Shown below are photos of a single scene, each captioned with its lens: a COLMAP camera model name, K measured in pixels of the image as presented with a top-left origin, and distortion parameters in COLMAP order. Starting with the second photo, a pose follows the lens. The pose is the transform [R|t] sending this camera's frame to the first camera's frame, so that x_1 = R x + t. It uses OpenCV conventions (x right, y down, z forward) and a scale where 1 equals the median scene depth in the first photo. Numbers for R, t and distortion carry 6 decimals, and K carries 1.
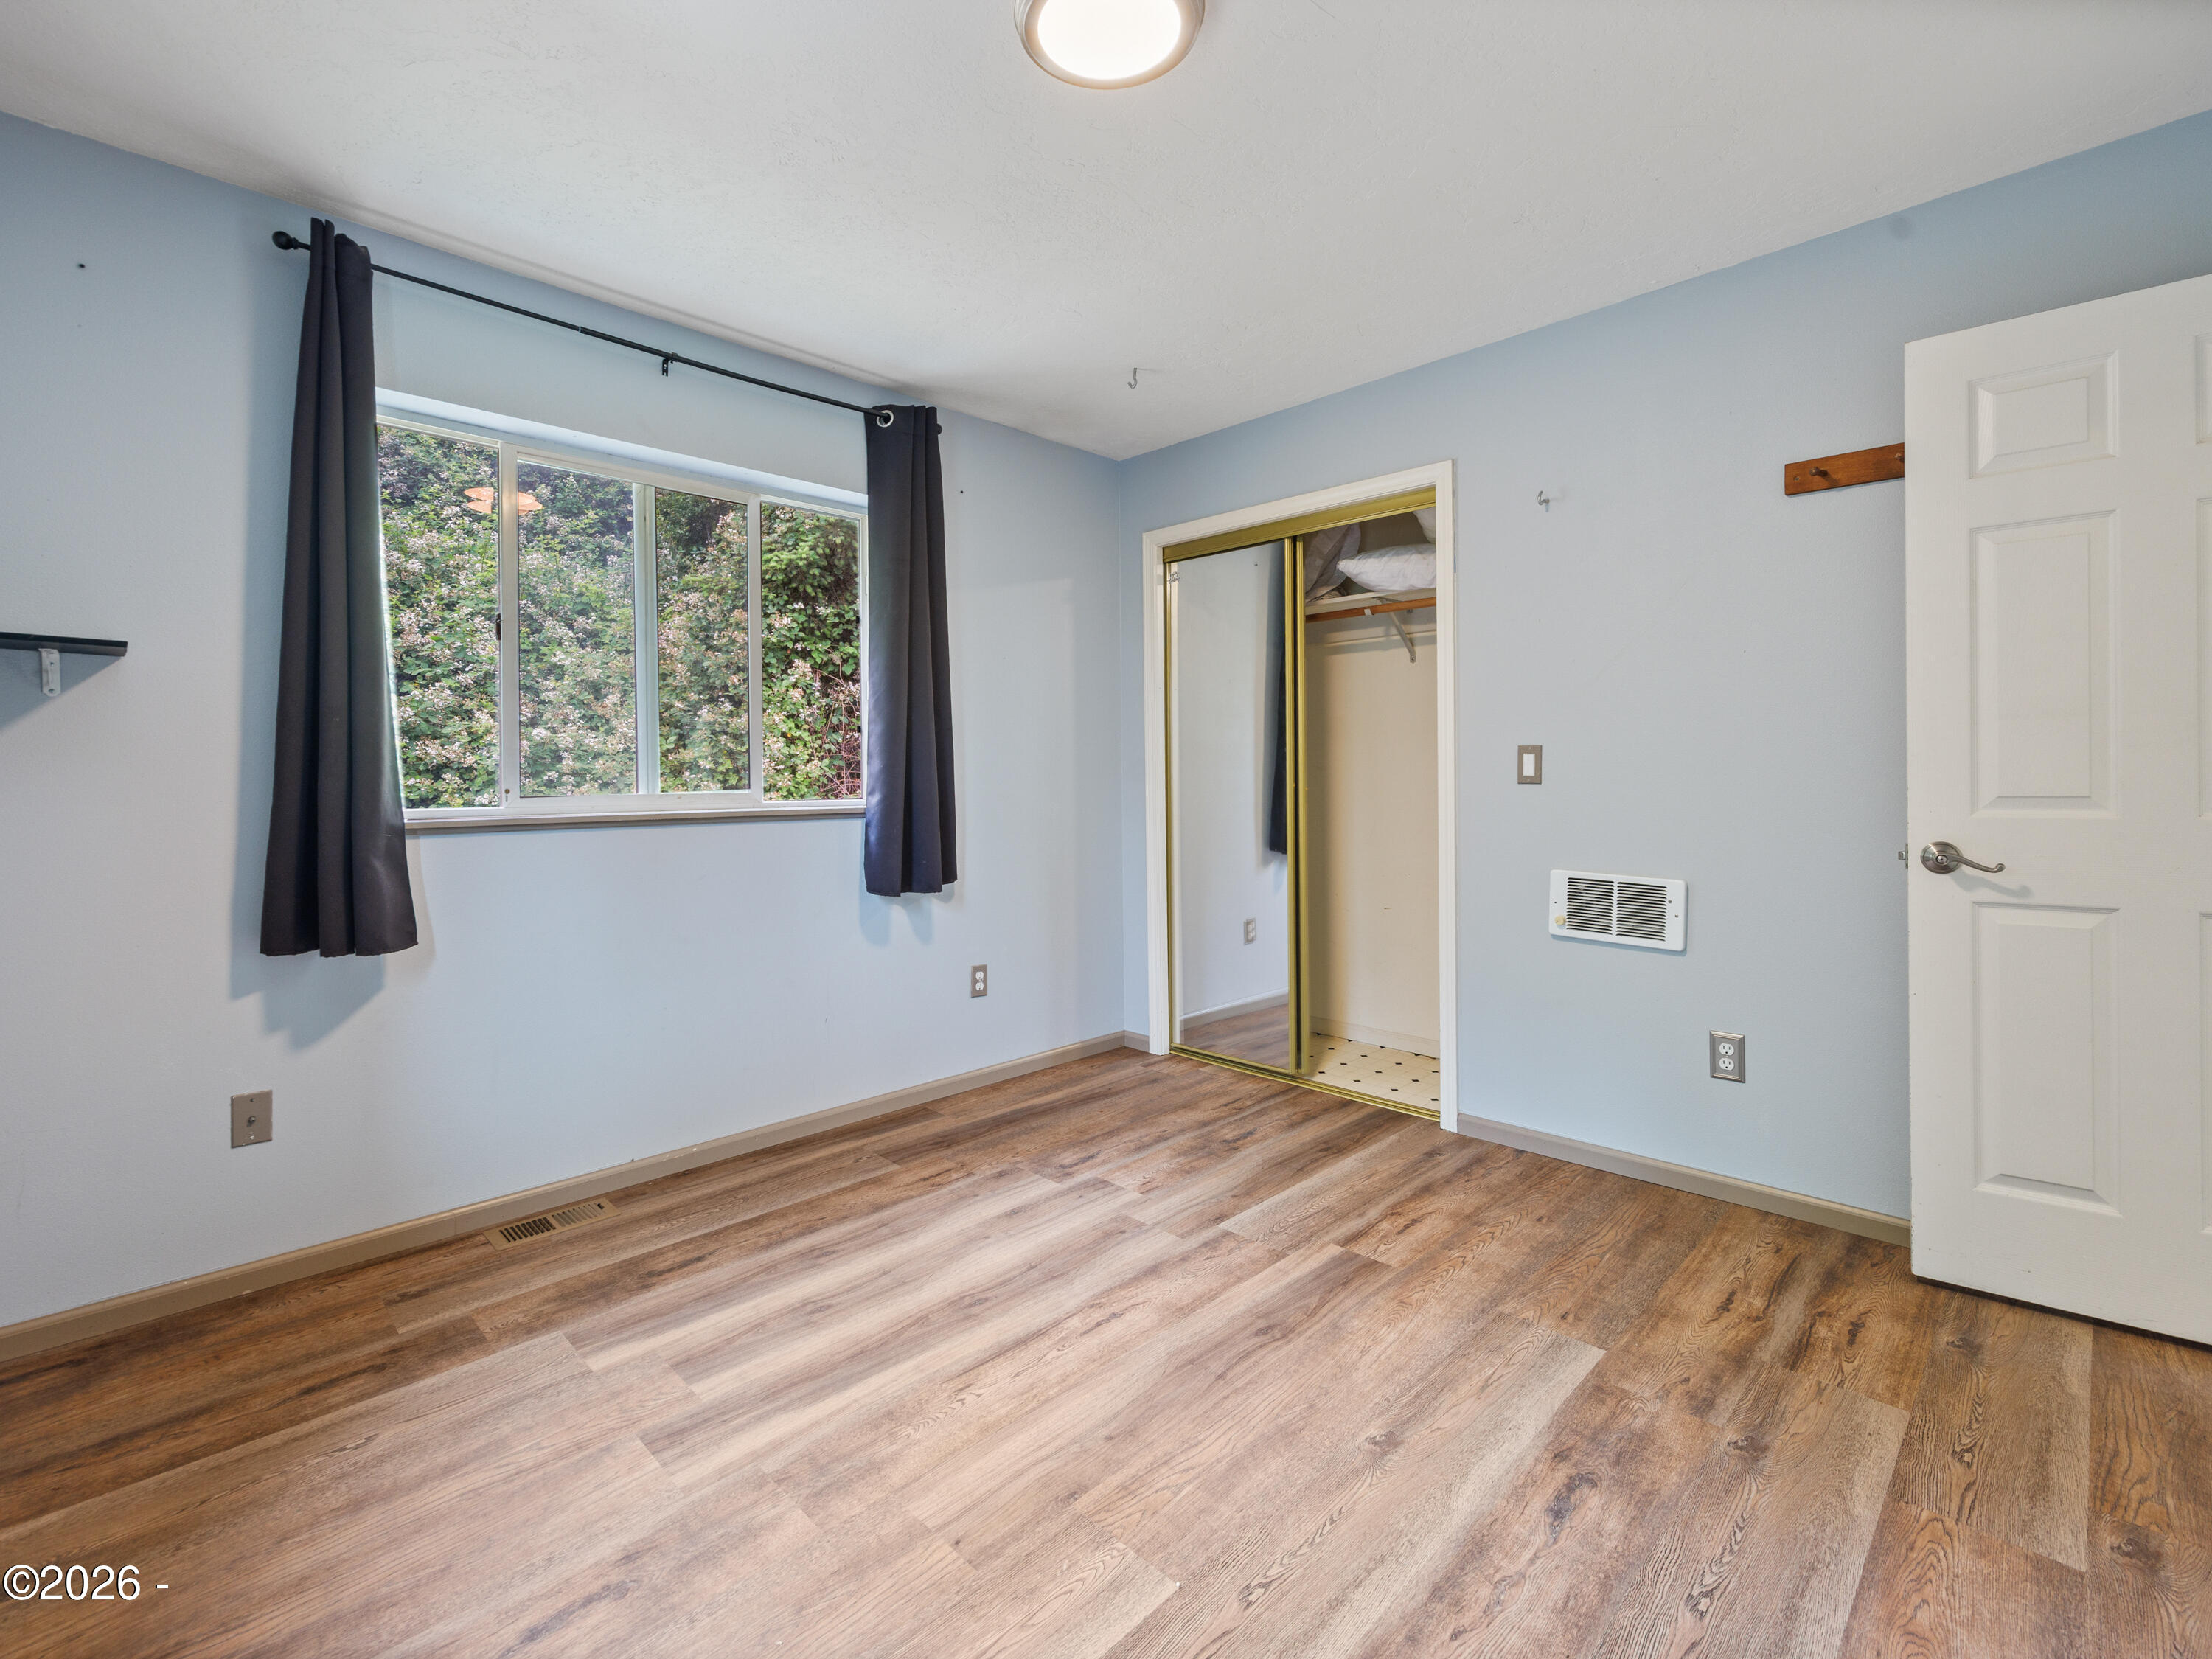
lens RADIAL K [[1009.0, 0, 1116.7], [0, 1009.0, 828.0], [0, 0, 1]] dist [0.003382, 0.000721]
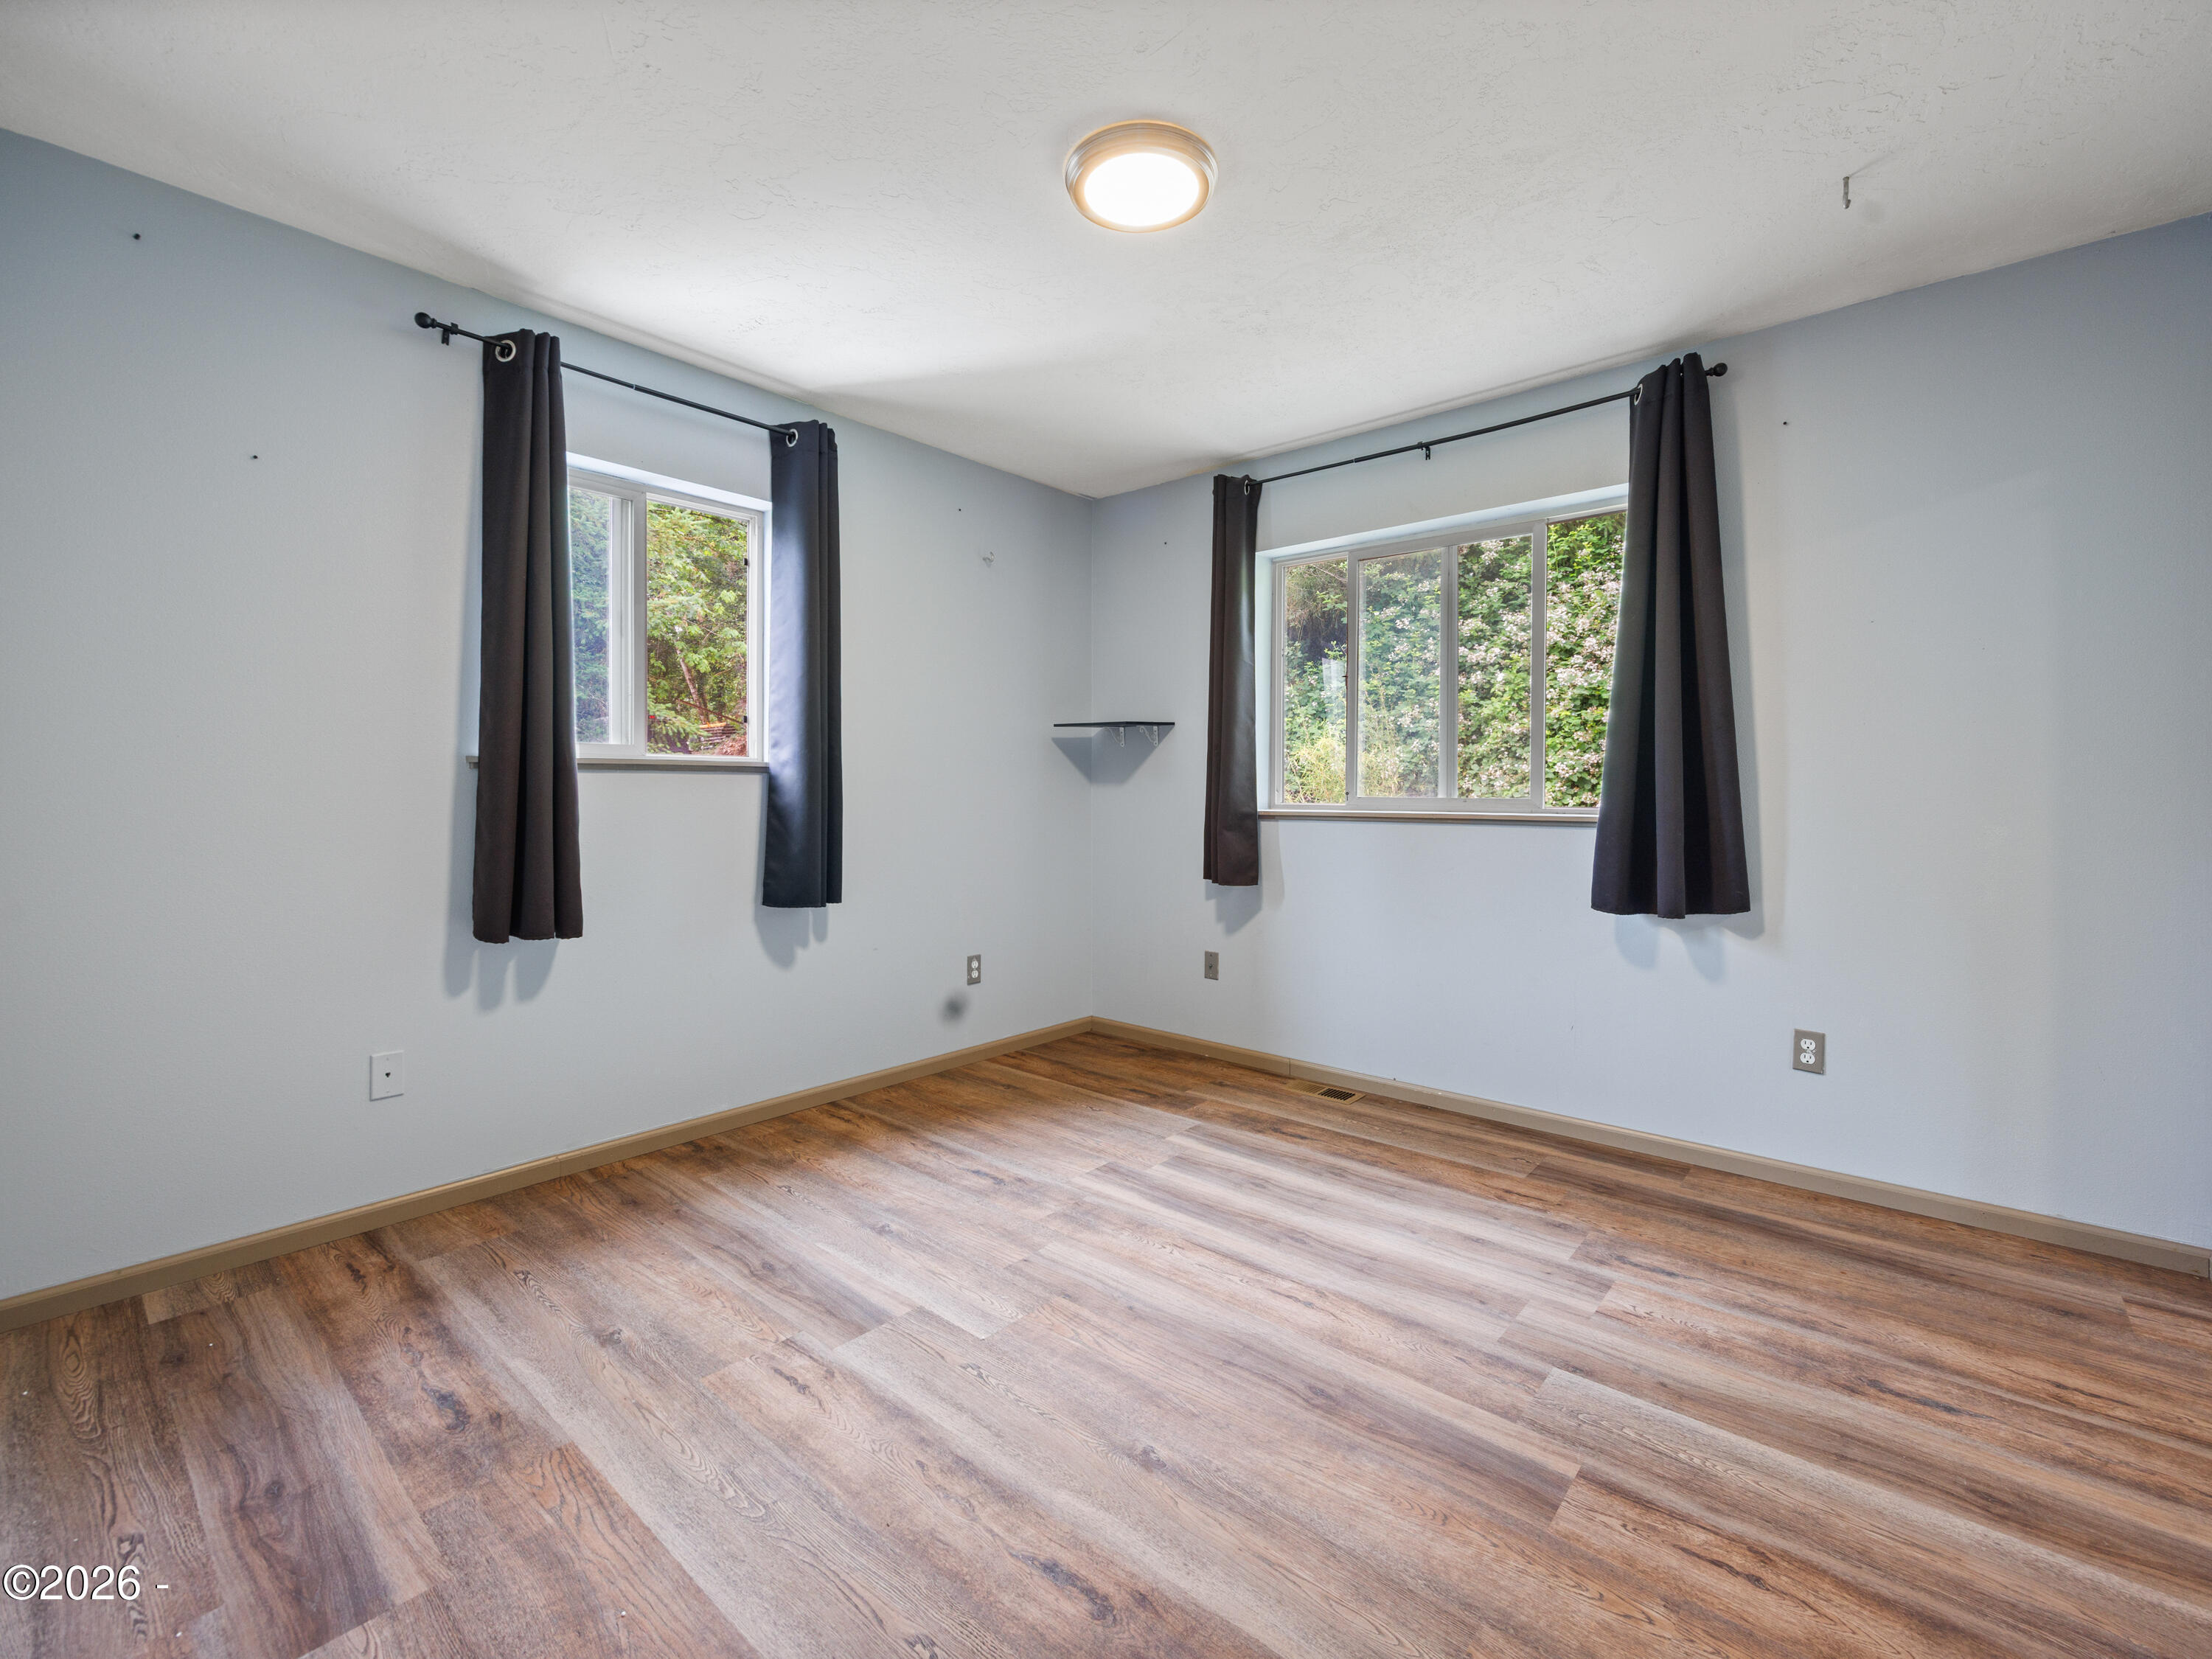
lens RADIAL K [[1009.0, 0, 1116.7], [0, 1009.0, 828.0], [0, 0, 1]] dist [0.003382, 0.000721]
pose [[0.038474, 0.046386, -0.998182, 0.911992], [-0.046119, 0.997940, 0.044597, -0.039439], [0.998195, 0.044319, 0.040534, 0.670847]]
